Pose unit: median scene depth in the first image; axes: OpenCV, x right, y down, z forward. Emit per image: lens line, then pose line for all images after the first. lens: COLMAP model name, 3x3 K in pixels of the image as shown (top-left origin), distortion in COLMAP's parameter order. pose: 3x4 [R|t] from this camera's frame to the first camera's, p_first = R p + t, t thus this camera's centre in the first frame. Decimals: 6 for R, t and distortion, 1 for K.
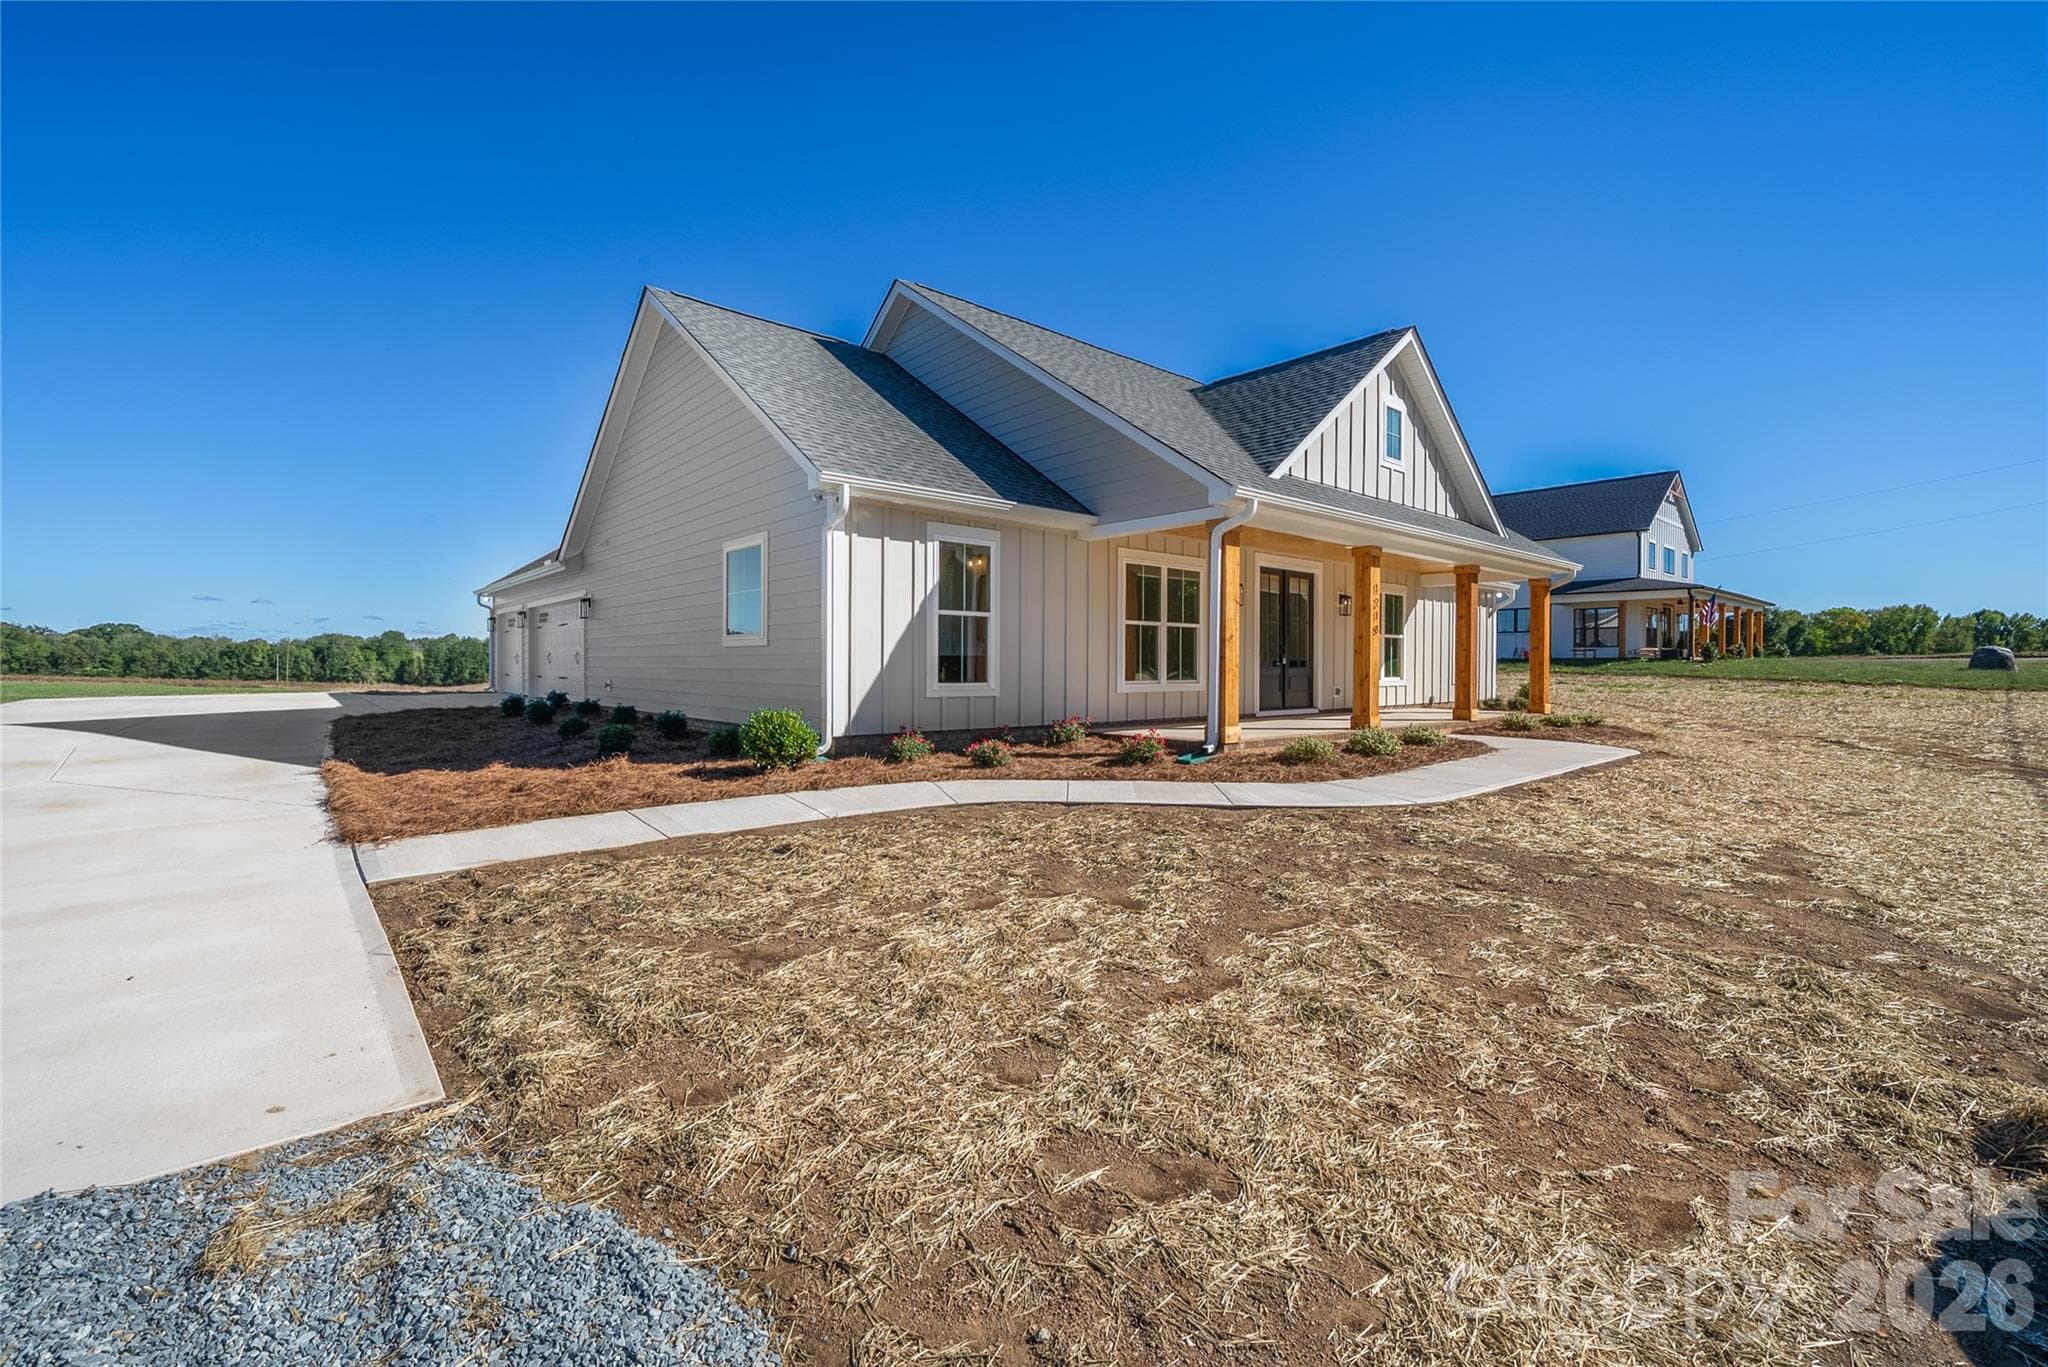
lens RADIAL K [[817.0, 0, 1023.0], [0, 817.0, 656.7], [0, 0, 1]] dist [-0.000655, -0.000324]
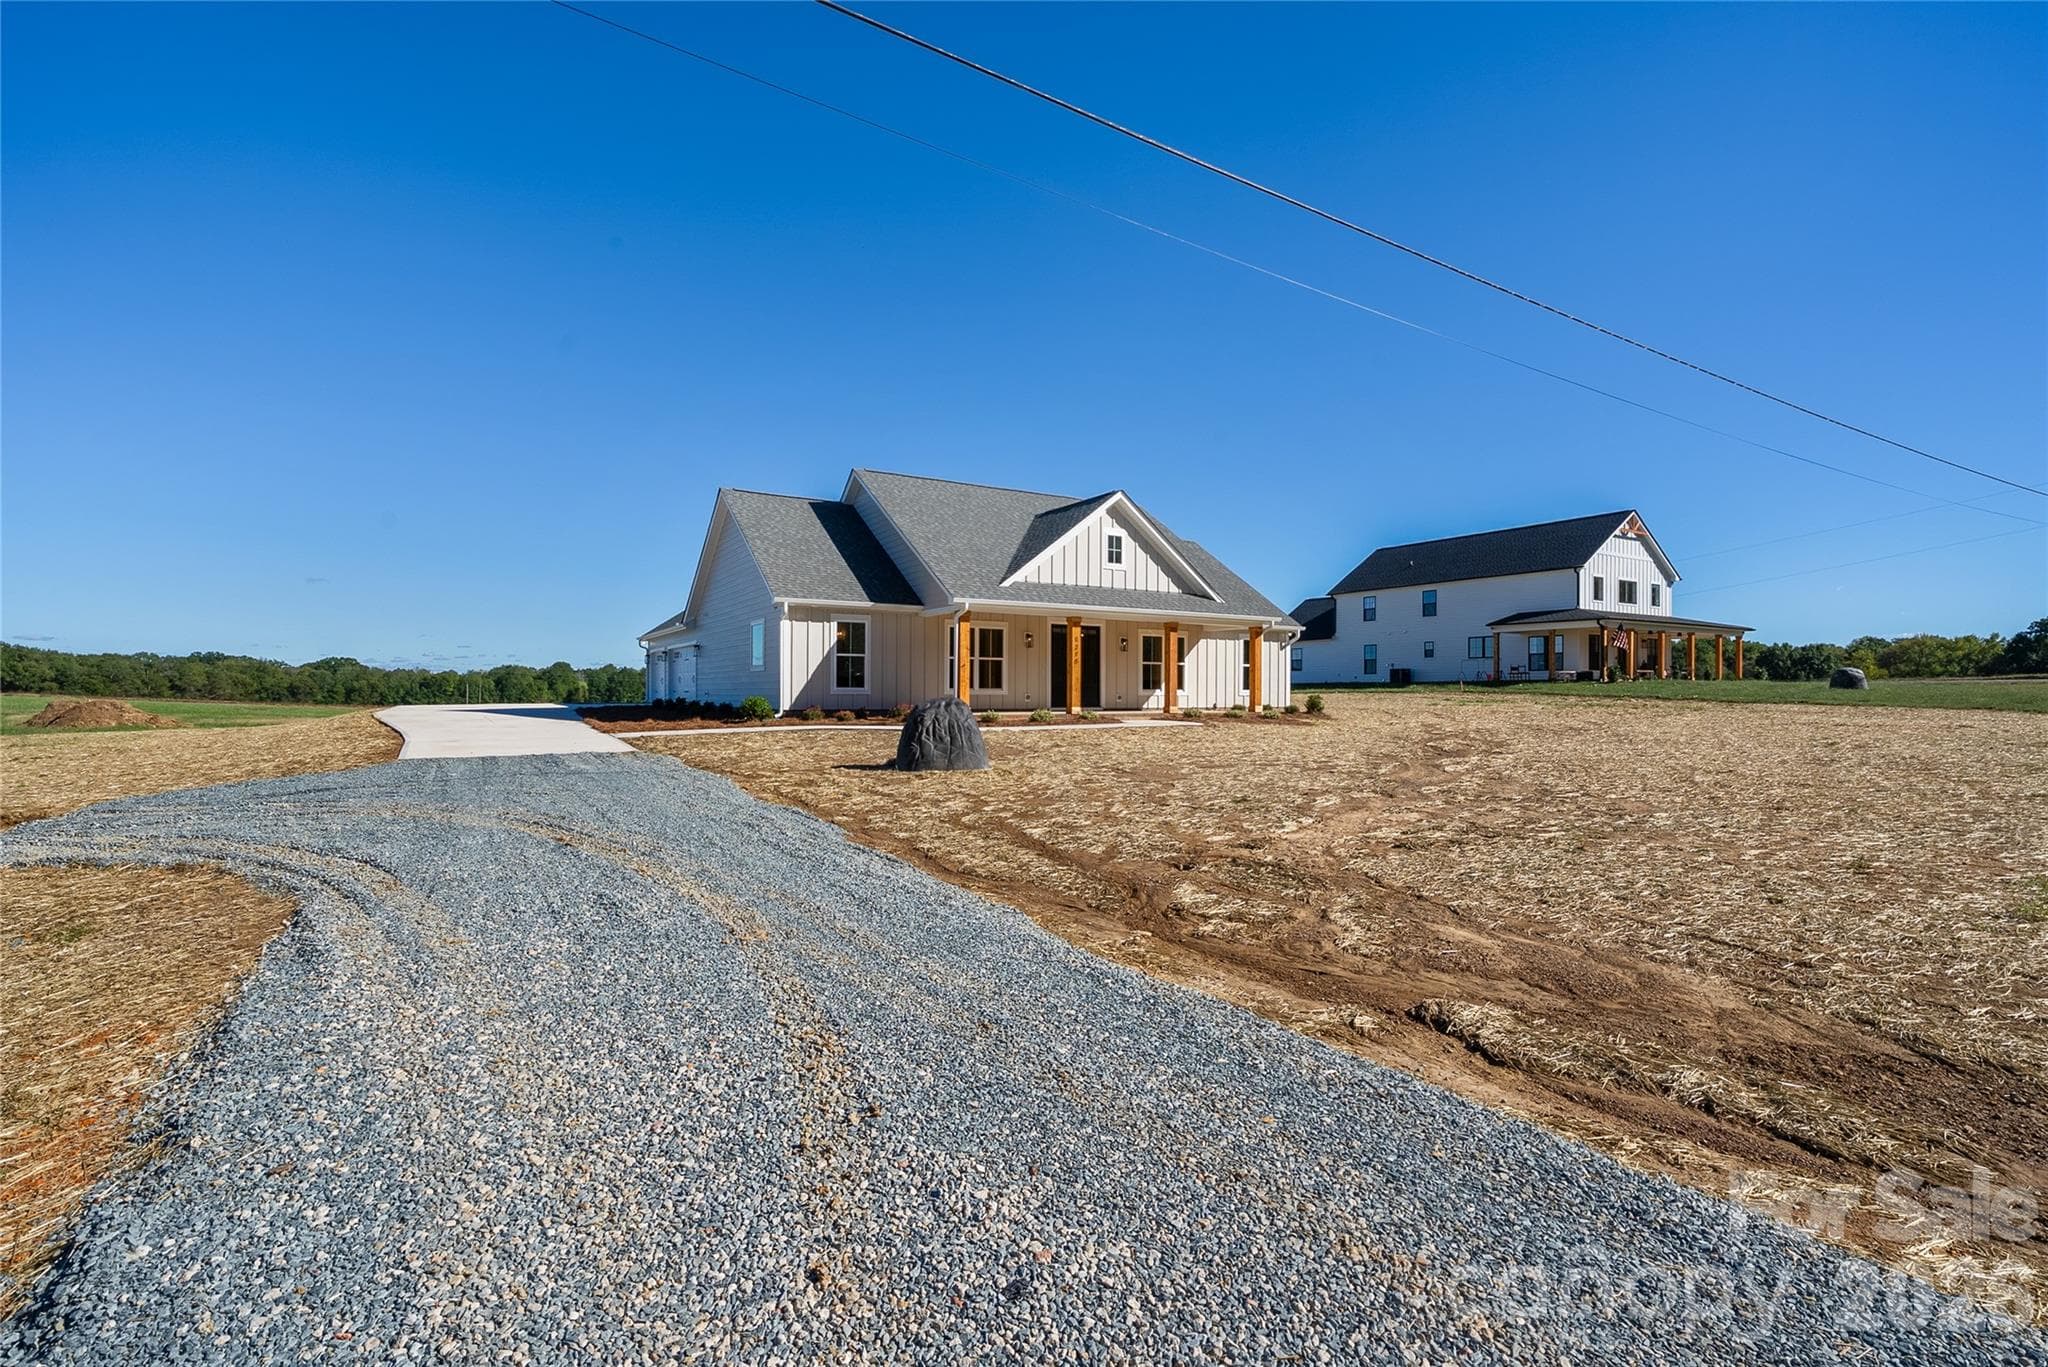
lens RADIAL K [[890.2, 0, 1024.0], [0, 890.2, 683.5], [0, 0, 1]] dist [-0.000357, 0.000041]
pose [[0.984693, -0.002557, -0.174281, 0.448464], [0.002070, 0.999993, -0.002975, 0.016549], [0.174288, 0.002569, 0.984691, -0.695185]]
